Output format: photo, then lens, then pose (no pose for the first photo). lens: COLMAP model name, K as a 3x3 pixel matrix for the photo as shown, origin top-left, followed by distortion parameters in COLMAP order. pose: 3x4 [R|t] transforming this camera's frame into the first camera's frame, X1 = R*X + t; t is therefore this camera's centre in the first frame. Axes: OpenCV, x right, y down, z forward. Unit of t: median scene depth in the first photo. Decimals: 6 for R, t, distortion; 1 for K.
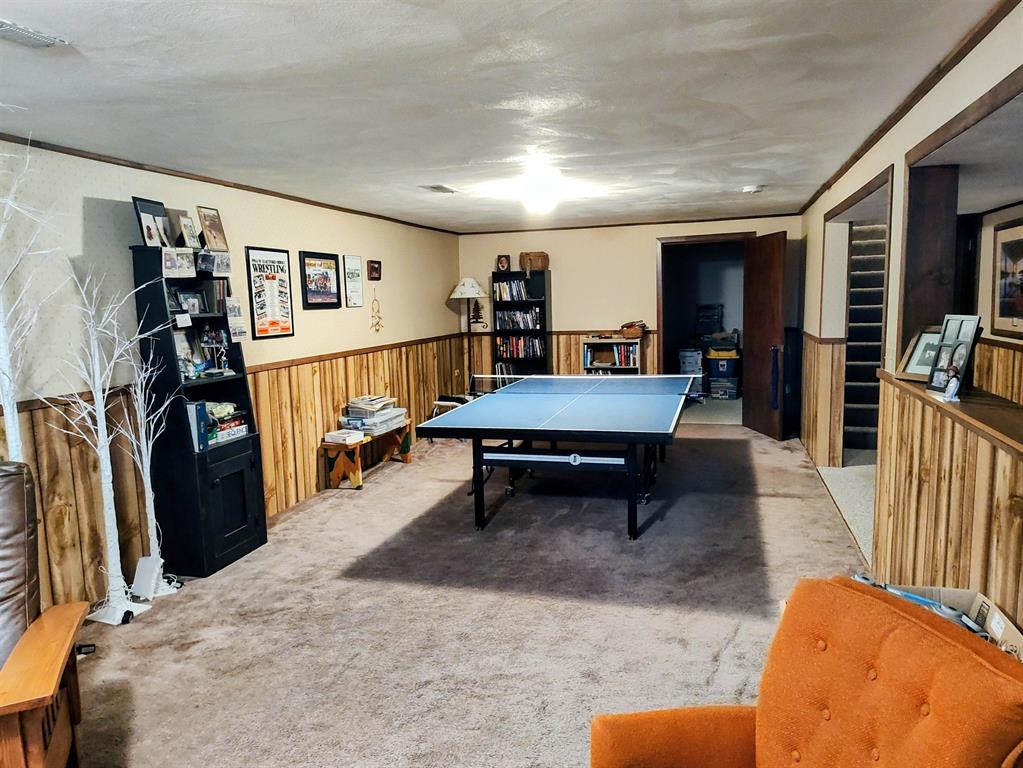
lens RADIAL K [[700.7, 0, 509.9], [0, 700.7, 402.3], [0, 0, 1]] dist [0.061116, -0.070311]
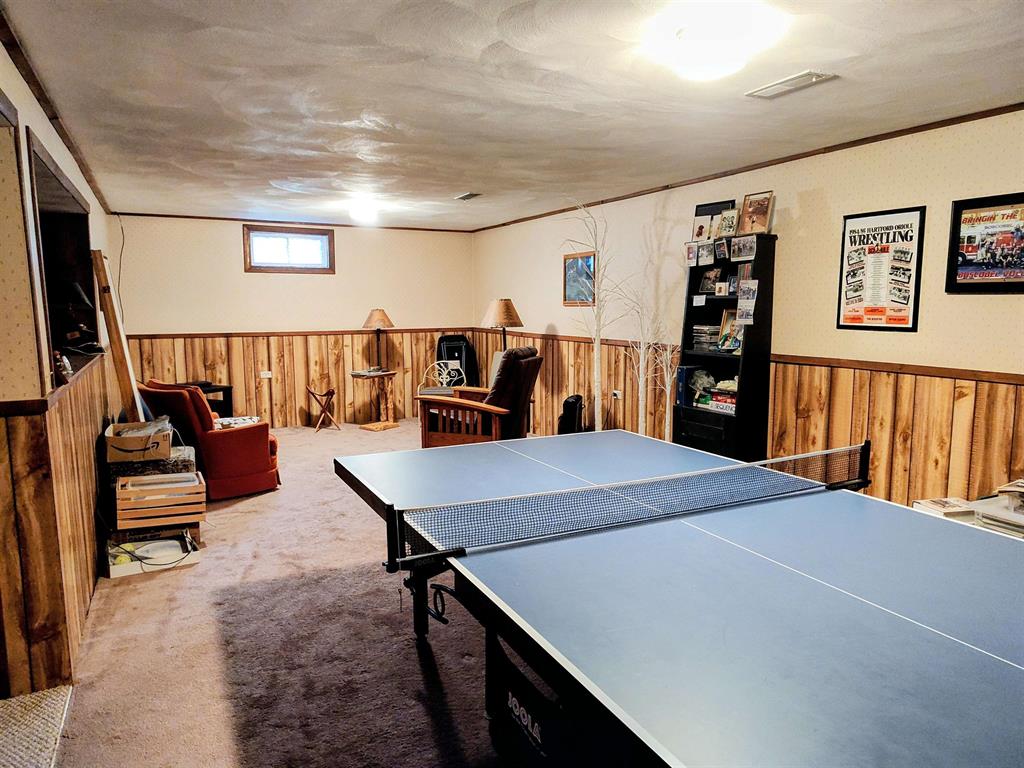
lens RADIAL K [[701.3, 0, 510.4], [0, 701.3, 402.3], [0, 0, 1]] dist [0.061116, -0.070311]
pose [[-0.728640, 0.118987, -0.674482, 0.470154], [-0.086272, 0.961004, 0.262732, -0.181073], [0.679441, 0.249626, -0.689961, 1.264944]]
